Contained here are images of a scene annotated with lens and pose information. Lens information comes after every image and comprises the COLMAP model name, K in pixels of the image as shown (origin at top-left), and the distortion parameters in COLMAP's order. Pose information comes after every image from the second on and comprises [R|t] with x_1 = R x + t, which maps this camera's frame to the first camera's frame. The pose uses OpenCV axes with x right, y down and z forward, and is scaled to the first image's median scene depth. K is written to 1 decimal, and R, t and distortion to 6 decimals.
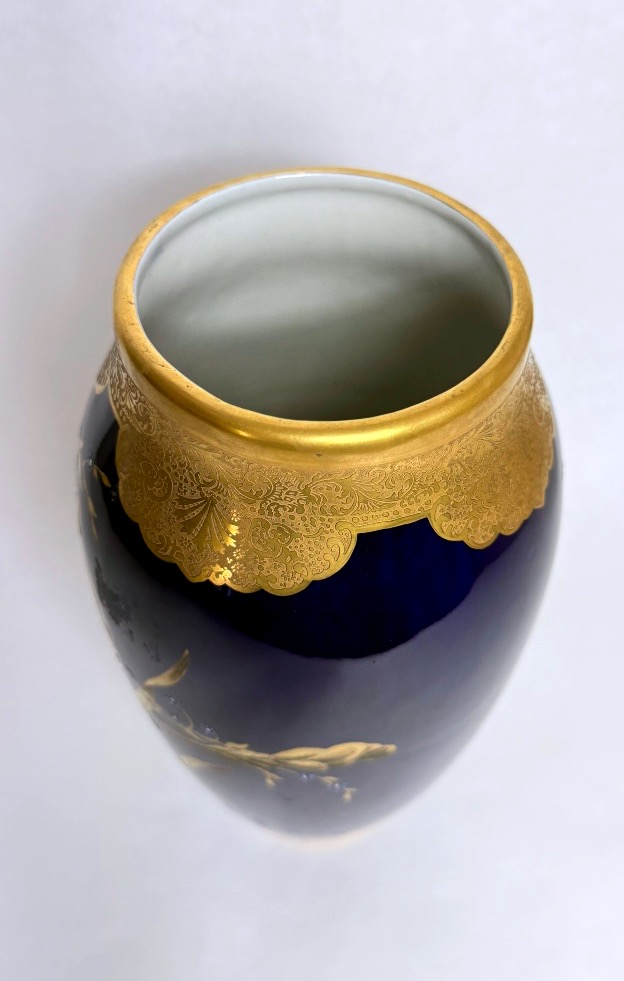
lens RADIAL K [[713.2, 0, 319.9], [0, 713.2, 492.9], [0, 0, 1]] dist [0.009370, -0.007217]
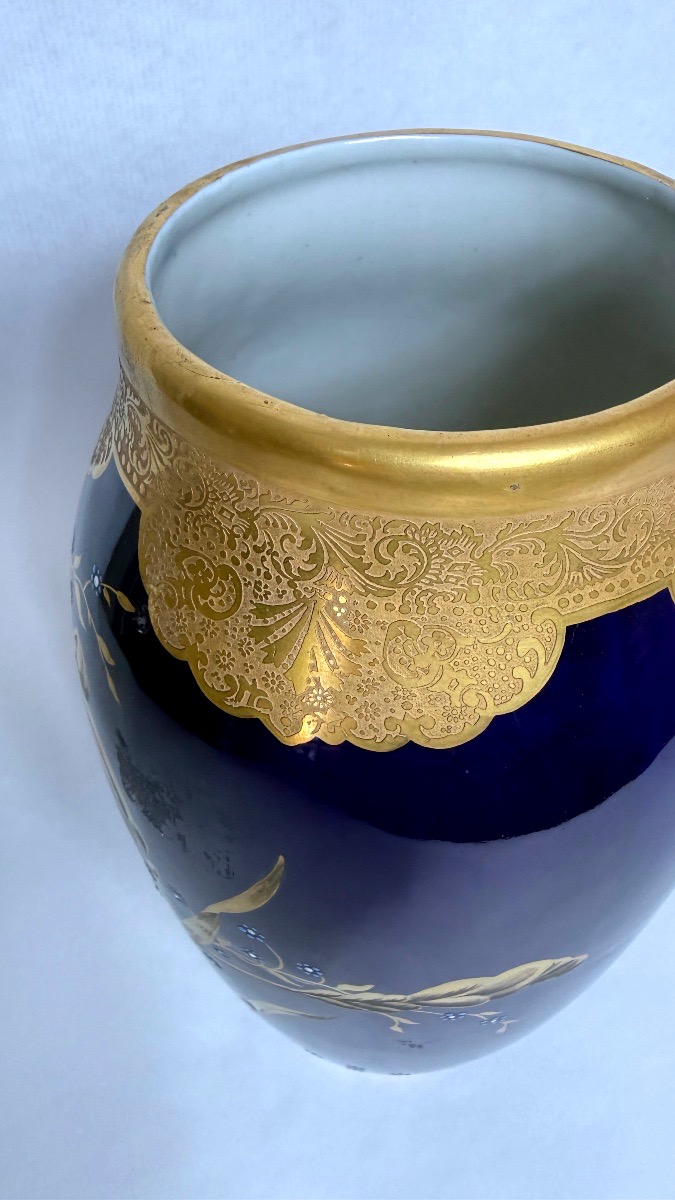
lens RADIAL K [[761.1, 0, 326.4], [0, 761.1, 594.9], [0, 0, 1]] dist [-0.034377, 0.006312]
pose [[0.992253, -0.120113, 0.031731, -0.152905], [0.122101, 0.989995, -0.070722, 0.048024], [-0.022919, 0.074048, 0.996991, 0.344442]]
